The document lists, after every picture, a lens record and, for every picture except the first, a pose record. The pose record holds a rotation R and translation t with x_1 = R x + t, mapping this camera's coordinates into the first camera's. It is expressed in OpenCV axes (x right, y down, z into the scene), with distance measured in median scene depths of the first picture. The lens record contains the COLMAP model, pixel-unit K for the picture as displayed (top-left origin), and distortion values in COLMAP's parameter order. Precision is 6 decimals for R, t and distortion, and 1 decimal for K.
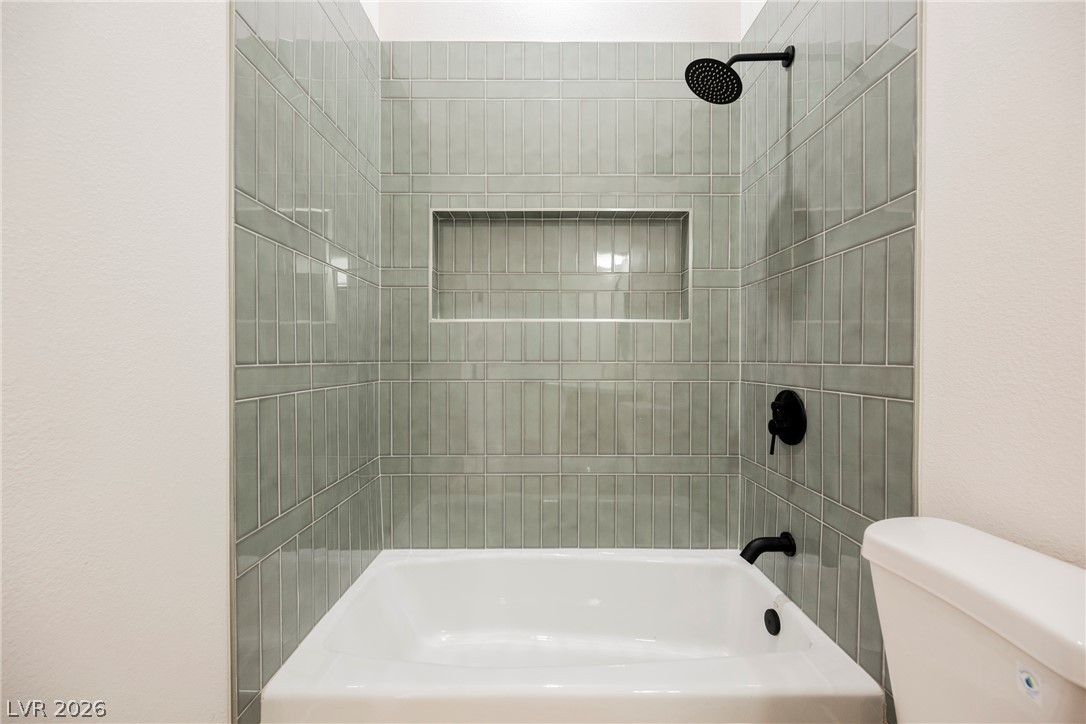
lens RADIAL K [[423.7, 0, 541.9], [0, 423.7, 360.6], [0, 0, 1]] dist [0.000862, -0.000141]
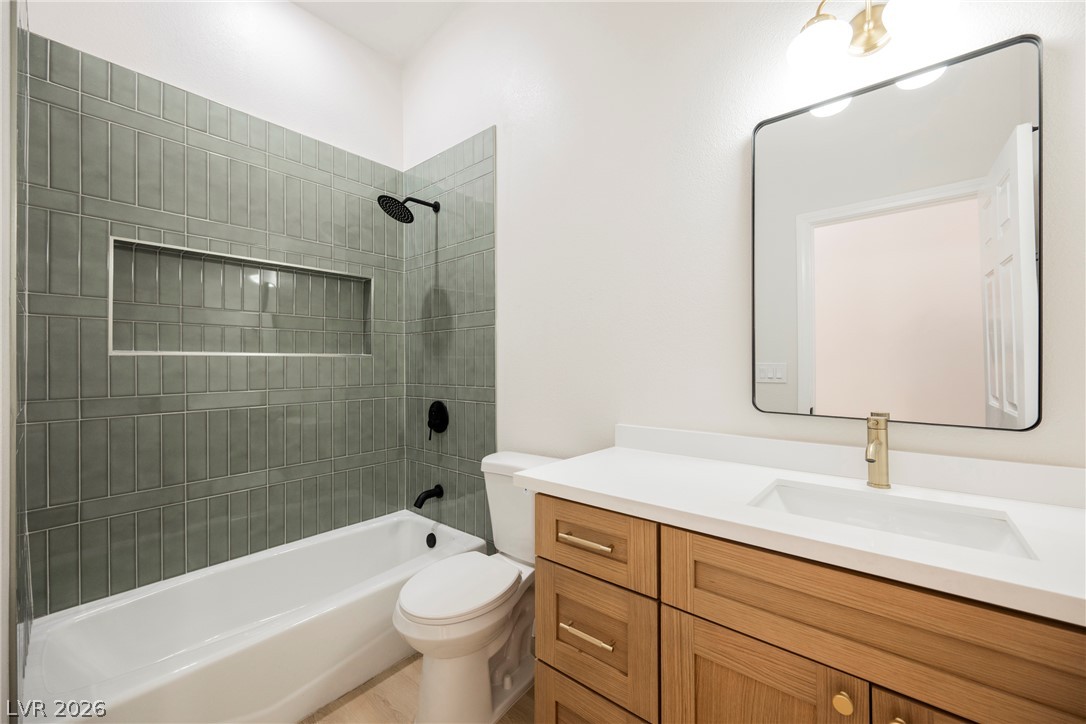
lens RADIAL K [[423.7, 0, 545.5], [0, 423.7, 360.8], [0, 0, 1]] dist [0.000862, -0.000141]
pose [[0.647179, 0.000522, 0.762338, -0.413787], [0.012853, 0.999850, -0.011596, -0.063200], [-0.762230, 0.017303, 0.647076, -0.412568]]
